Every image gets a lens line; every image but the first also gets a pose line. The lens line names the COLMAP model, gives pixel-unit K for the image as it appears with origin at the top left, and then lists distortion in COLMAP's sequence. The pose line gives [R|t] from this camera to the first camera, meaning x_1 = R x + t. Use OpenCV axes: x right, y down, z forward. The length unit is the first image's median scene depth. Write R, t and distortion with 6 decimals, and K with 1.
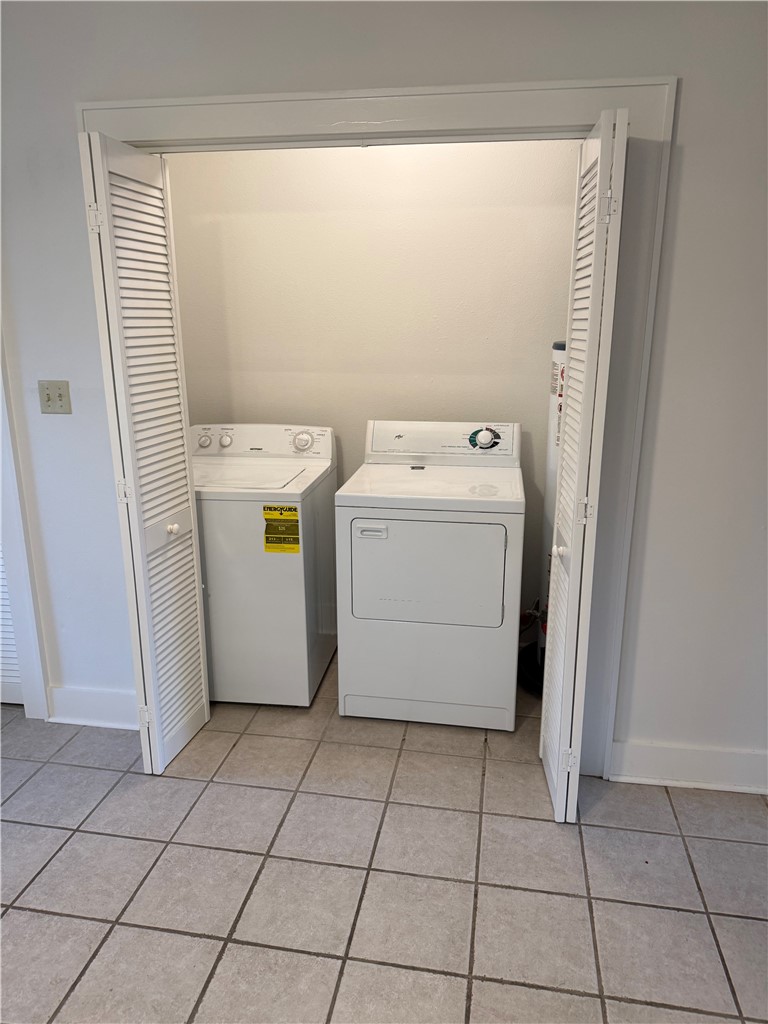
lens RADIAL K [[714.4, 0, 381.3], [0, 714.4, 508.7], [0, 0, 1]] dist [0.104019, -0.138174]
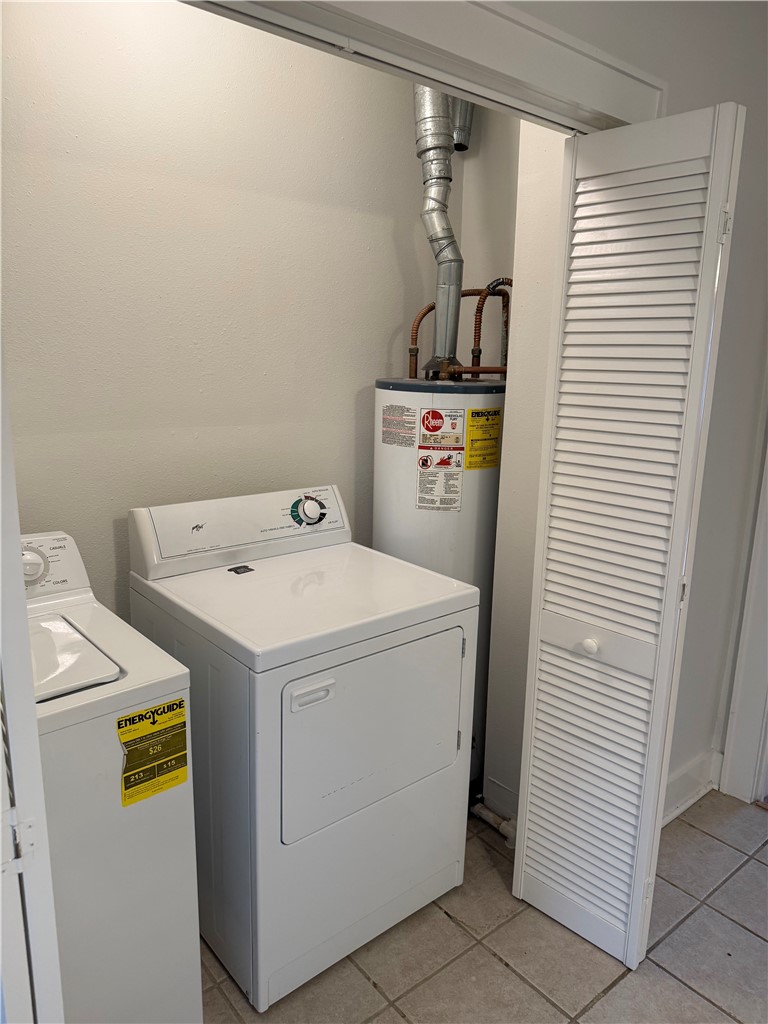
lens RADIAL K [[714.4, 0, 381.3], [0, 714.4, 508.7], [0, 0, 1]] dist [0.104019, -0.138174]
pose [[0.647084, -0.151988, 0.747116, -0.395053], [0.166710, 0.984422, 0.055875, -0.143882], [-0.743969, 0.088396, 0.662341, 0.516469]]
